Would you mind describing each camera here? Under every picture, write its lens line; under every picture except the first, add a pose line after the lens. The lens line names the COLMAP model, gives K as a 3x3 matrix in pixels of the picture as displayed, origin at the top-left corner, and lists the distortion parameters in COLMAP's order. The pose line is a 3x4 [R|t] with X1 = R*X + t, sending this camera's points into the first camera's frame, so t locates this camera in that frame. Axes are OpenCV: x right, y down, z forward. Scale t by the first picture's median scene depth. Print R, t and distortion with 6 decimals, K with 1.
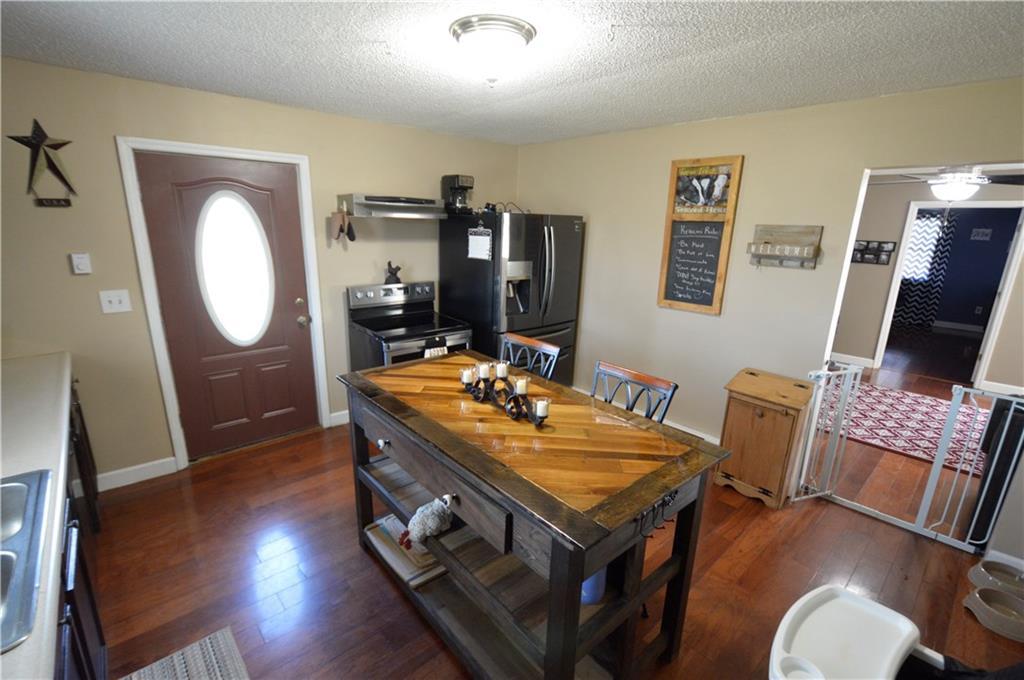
lens RADIAL K [[455.0, 0, 509.9], [0, 455.0, 345.6], [0, 0, 1]] dist [0.004251, -0.007343]
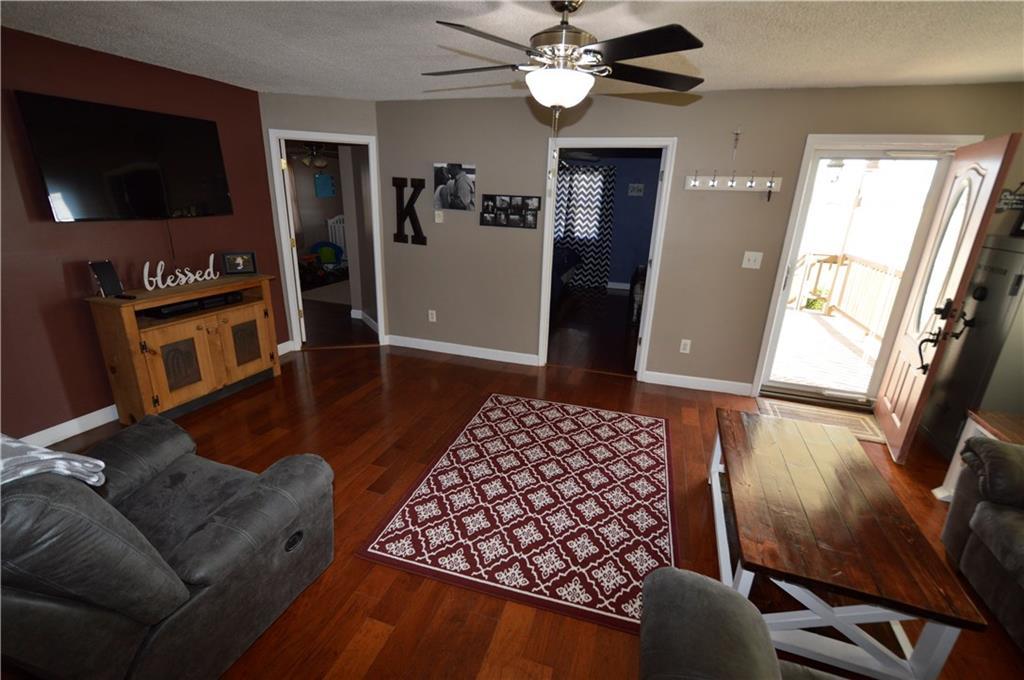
lens RADIAL K [[455.0, 0, 509.9], [0, 455.0, 345.6], [0, 0, 1]] dist [0.004251, -0.007343]
pose [[0.871411, -0.155616, 0.465217, 0.408964], [0.119270, 0.987103, 0.106778, -0.071993], [-0.475834, -0.037561, 0.878733, 0.355296]]
